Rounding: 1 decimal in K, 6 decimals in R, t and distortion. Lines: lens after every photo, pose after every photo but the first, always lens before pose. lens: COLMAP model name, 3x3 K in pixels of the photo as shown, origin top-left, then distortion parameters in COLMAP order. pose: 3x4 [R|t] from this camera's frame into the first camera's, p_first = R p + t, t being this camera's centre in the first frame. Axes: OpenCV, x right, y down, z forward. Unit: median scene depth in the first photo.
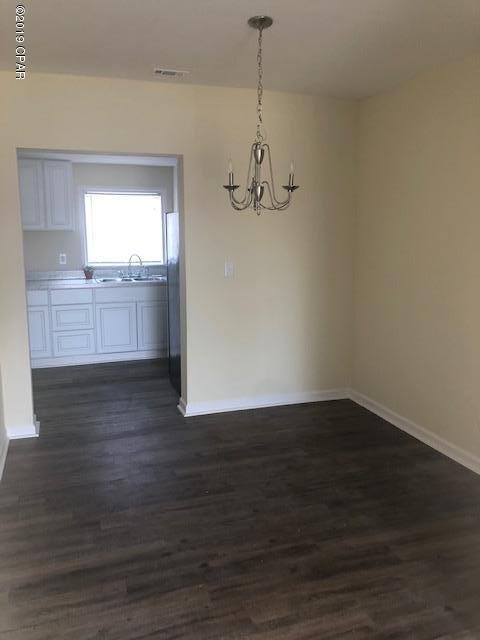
lens RADIAL K [[524.9, 0, 255.3], [0, 524.9, 319.2], [0, 0, 1]] dist [0.030587, -0.043206]
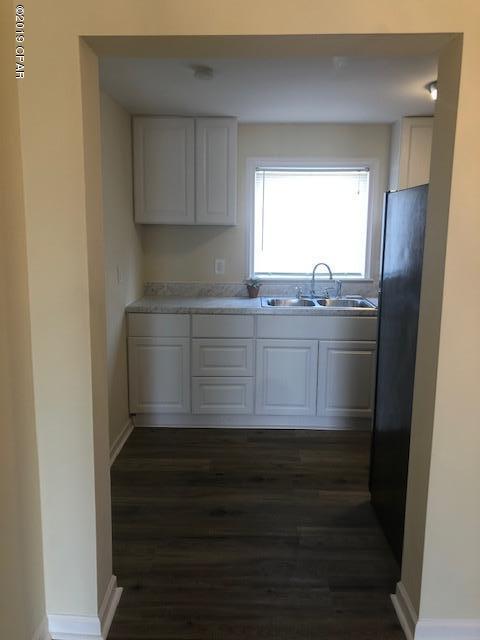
lens RADIAL K [[524.9, 0, 237.1], [0, 524.9, 321.9], [0, 0, 1]] dist [0.030587, -0.043206]
pose [[0.928589, 0.070445, -0.364363, -0.089018], [-0.068932, 0.997474, 0.017174, -0.056504], [0.364652, 0.009169, 0.931099, 0.375159]]
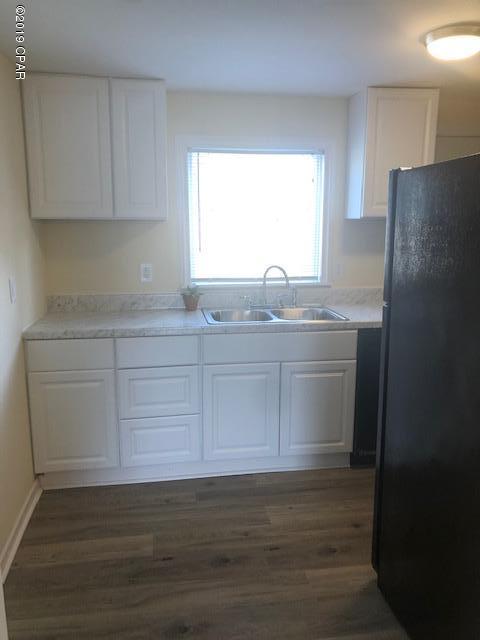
lens RADIAL K [[524.9, 0, 236.5], [0, 524.9, 320.2], [0, 0, 1]] dist [0.030587, -0.043206]
pose [[0.979947, 0.030084, -0.196973, -0.168305], [-0.028920, 0.999543, 0.008787, -0.074371], [0.197148, -0.002915, 0.980369, 0.494765]]
